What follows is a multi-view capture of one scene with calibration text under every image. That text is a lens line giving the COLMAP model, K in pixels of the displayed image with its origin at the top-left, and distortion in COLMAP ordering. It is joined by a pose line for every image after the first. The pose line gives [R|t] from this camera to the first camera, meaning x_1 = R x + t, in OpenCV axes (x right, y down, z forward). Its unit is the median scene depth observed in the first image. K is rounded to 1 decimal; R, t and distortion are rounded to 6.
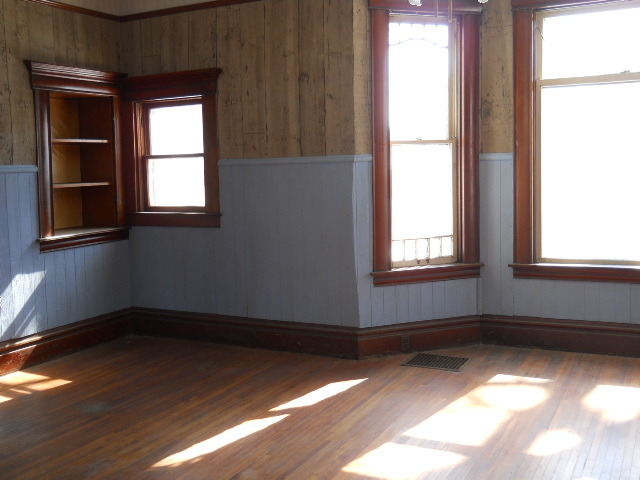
lens RADIAL K [[709.0, 0, 333.6], [0, 709.0, 215.4], [0, 0, 1]] dist [-0.026577, 0.000000]
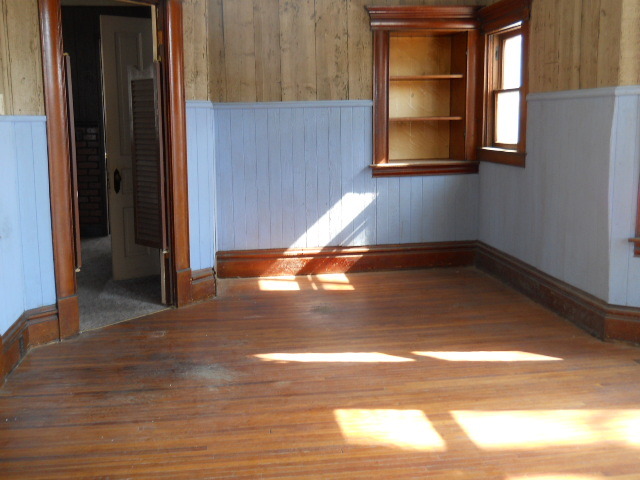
lens RADIAL K [[709.0, 0, 318.0], [0, 709.0, 238.4], [0, 0, 1]] dist [-0.026577, 0.000000]
pose [[0.567803, 0.155390, -0.808365, 0.488416], [-0.055273, 0.987002, 0.150905, -0.018093], [0.821306, -0.041003, 0.569012, 0.269697]]
